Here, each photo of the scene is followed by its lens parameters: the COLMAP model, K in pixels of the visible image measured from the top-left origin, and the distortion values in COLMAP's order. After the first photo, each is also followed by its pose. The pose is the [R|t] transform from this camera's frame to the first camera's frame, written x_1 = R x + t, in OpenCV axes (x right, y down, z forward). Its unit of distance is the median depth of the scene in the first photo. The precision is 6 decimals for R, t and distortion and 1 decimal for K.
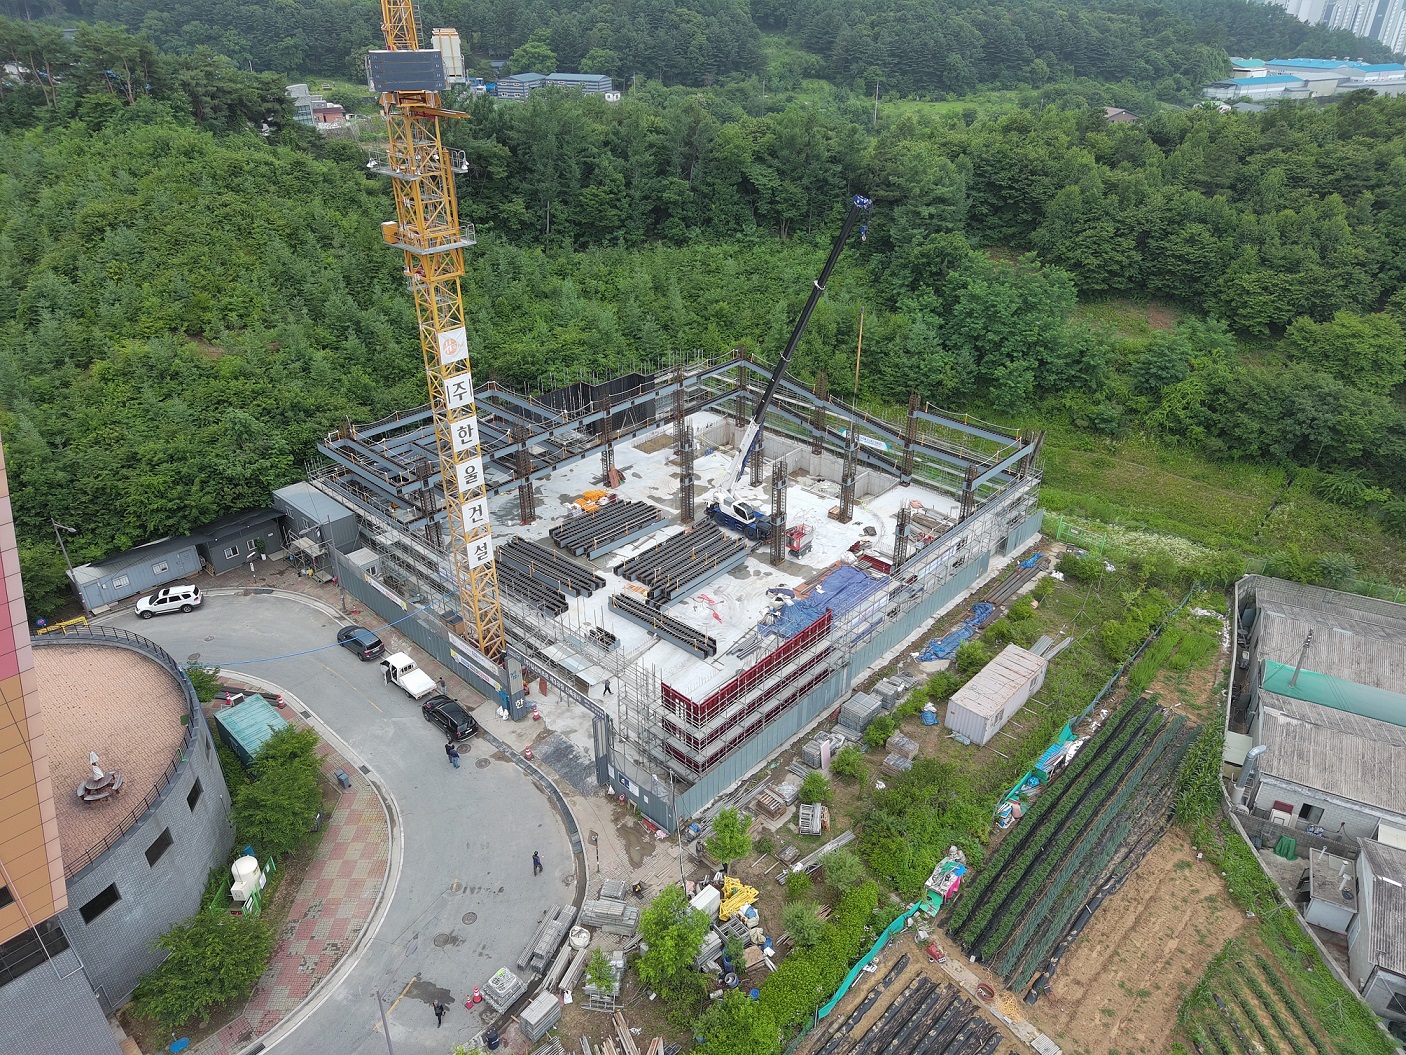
lens RADIAL K [[953.7, 0, 706.4], [0, 953.7, 520.2], [0, 0, 1]] dist [0.033575, -0.032387]
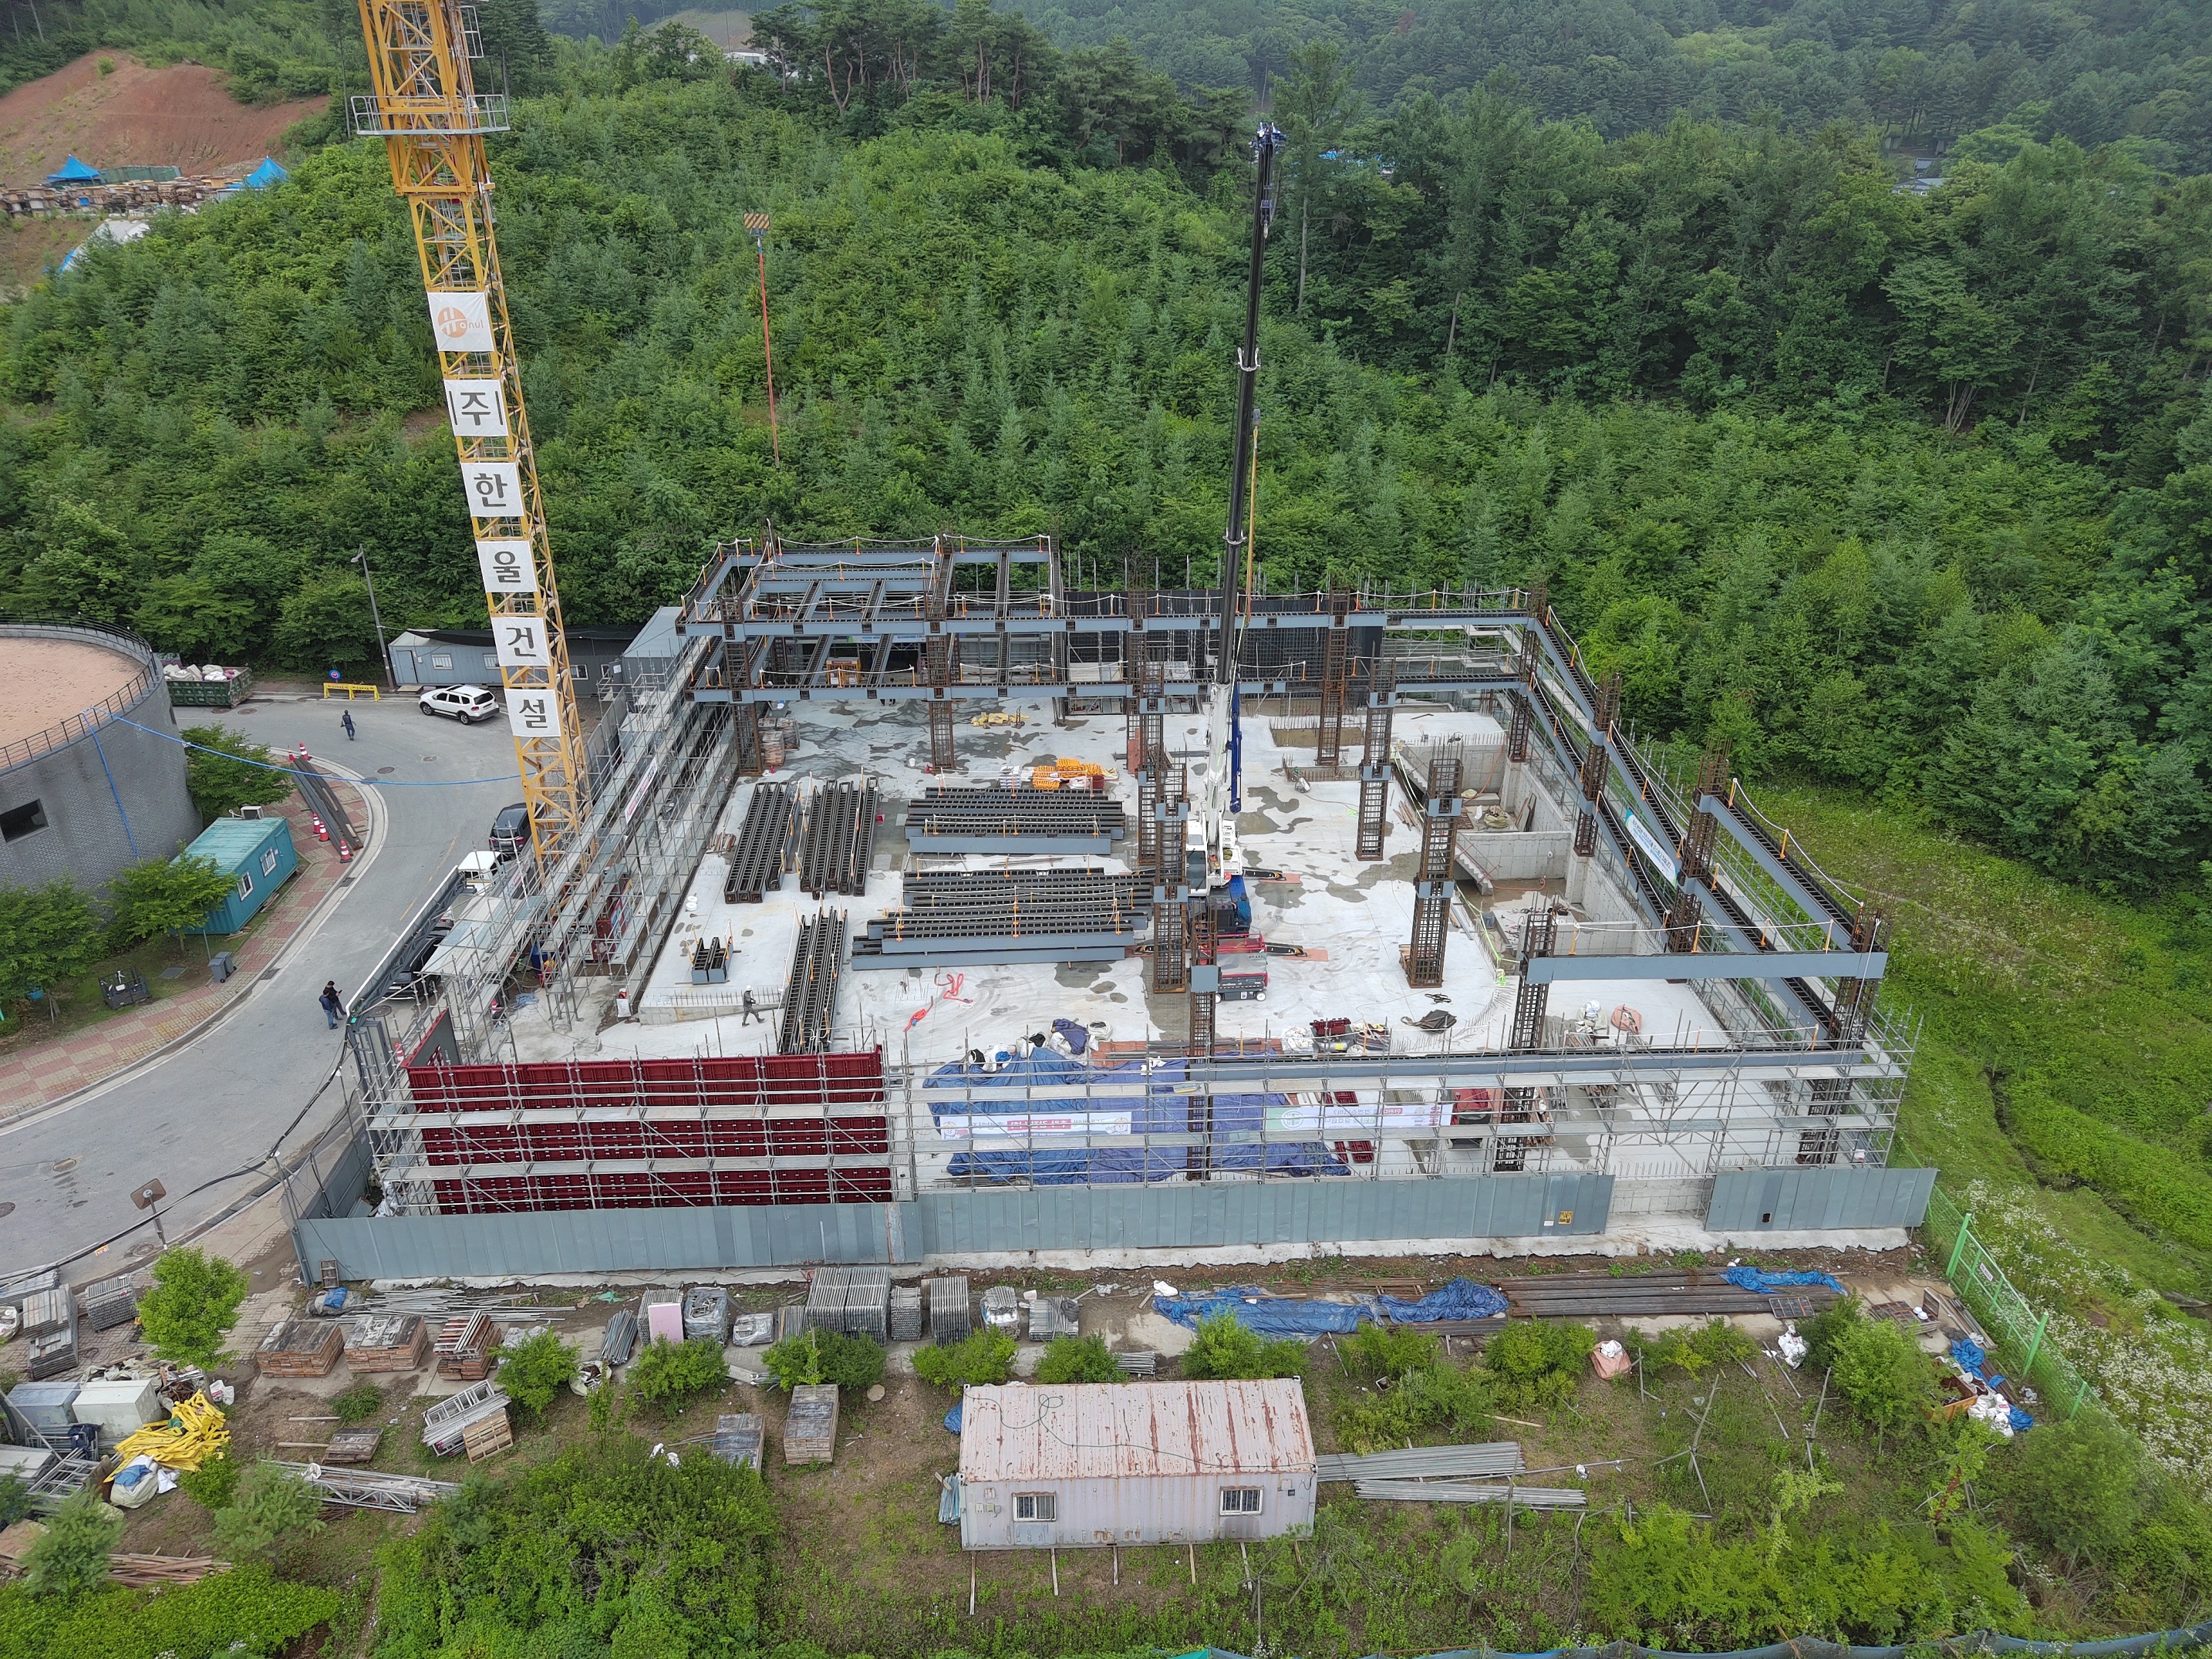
lens RADIAL K [[1487.4, 0, 1106.0], [0, 1487.4, 829.5], [0, 0, 1]] dist [0.035253, -0.033362]
pose [[0.707855, 0.308531, -0.635414, 0.495364], [-0.342436, 0.936675, 0.073336, -0.070328], [0.617802, 0.165677, 0.768682, 0.439869]]
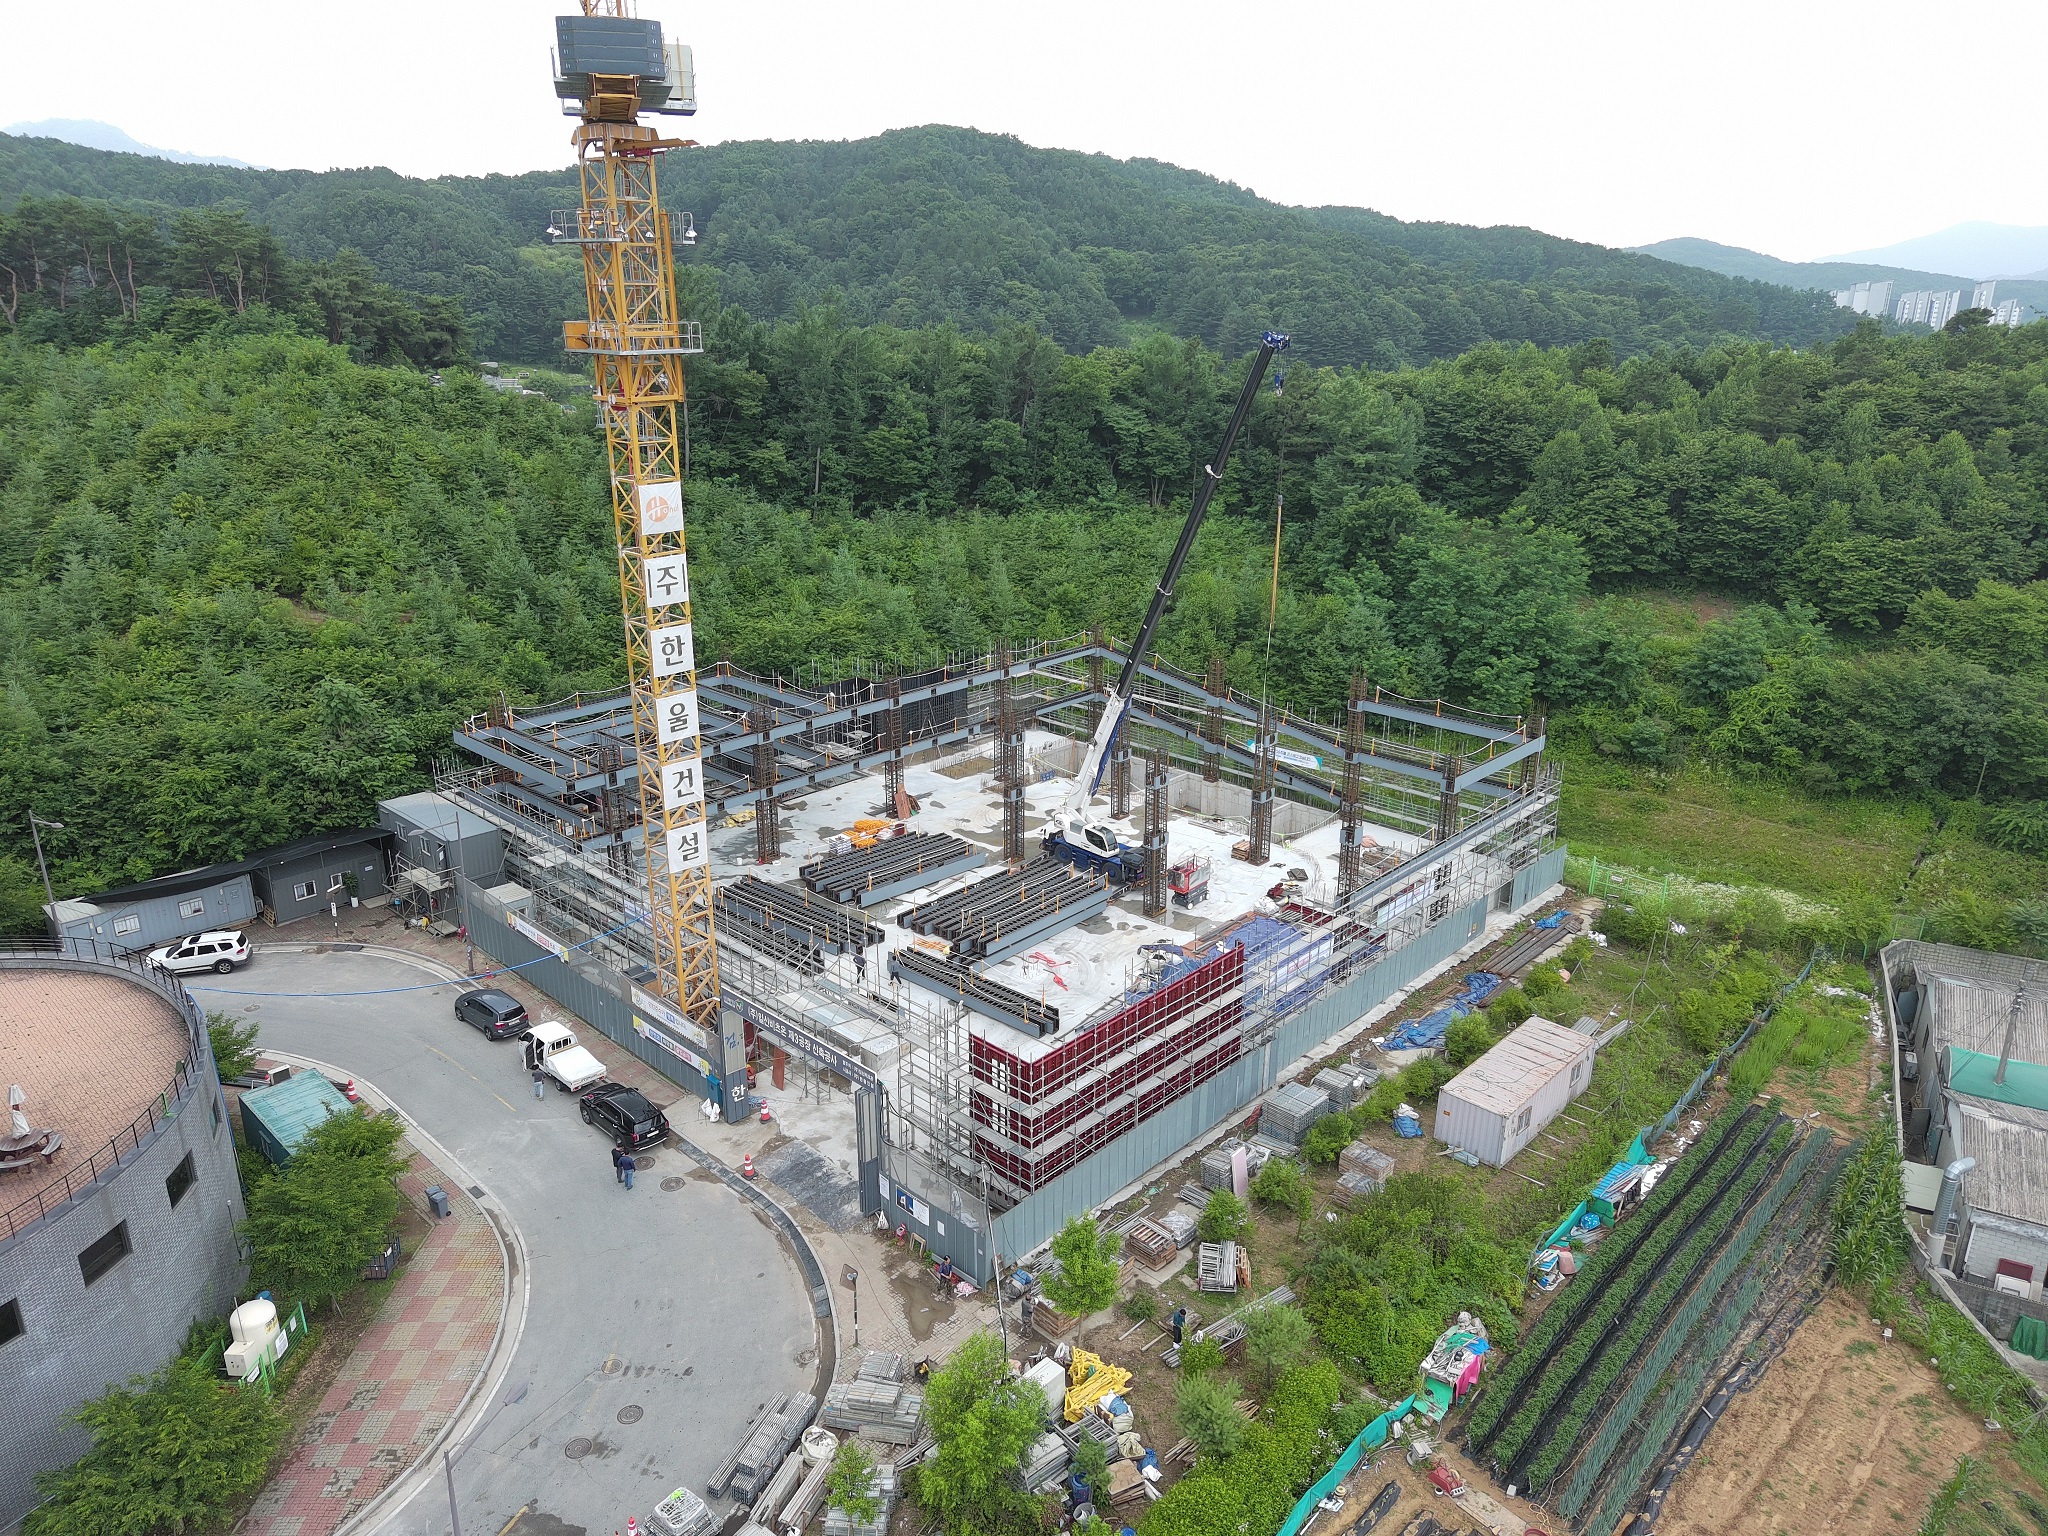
lens RADIAL K [[1389.1, 0, 1028.9], [0, 1389.1, 757.4], [0, 0, 1]] dist [0.033575, -0.032387]
pose [[0.999936, 0.004439, -0.010420, -0.000327], [-0.006311, 0.982328, -0.187059, 0.120510], [0.009406, 0.187113, 0.982293, 0.067903]]
